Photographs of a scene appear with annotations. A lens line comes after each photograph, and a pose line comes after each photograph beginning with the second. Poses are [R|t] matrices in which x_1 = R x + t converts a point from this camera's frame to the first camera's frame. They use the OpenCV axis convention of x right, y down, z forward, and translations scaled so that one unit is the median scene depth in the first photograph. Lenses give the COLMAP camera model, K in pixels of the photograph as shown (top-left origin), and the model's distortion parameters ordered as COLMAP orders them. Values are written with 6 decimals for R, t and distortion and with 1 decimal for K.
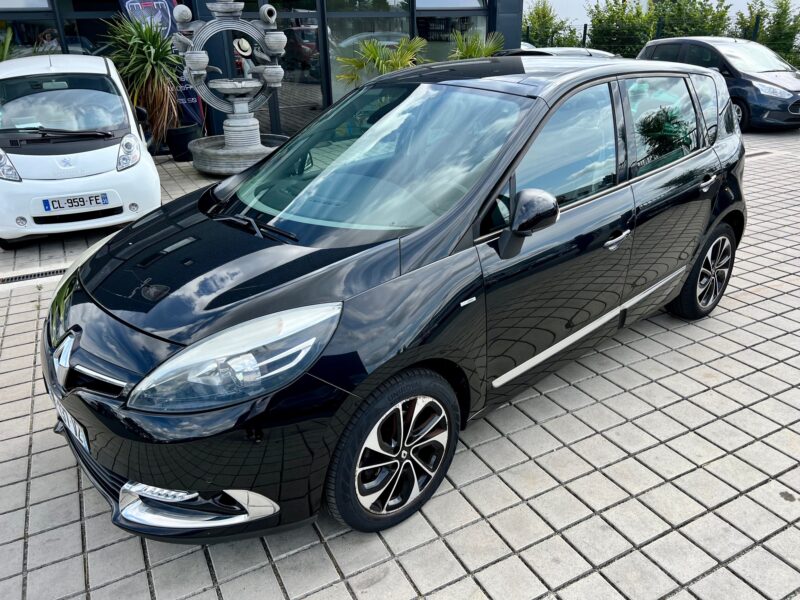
lens RADIAL K [[596.8, 0, 399.5], [0, 596.8, 313.1], [0, 0, 1]] dist [0.009960, -0.000490]
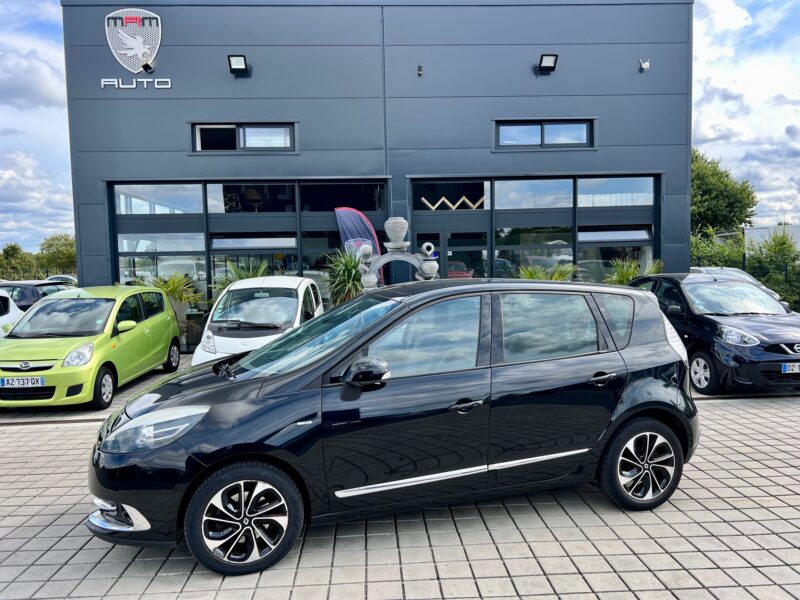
lens RADIAL K [[596.8, 0, 399.5], [0, 596.8, 313.1], [0, 0, 1]] dist [0.009960, -0.000490]
pose [[0.905347, 0.033957, -0.423314, 0.936673], [-0.176881, 0.936372, -0.303185, 0.129593], [0.386083, 0.349364, 0.853747, -0.300662]]
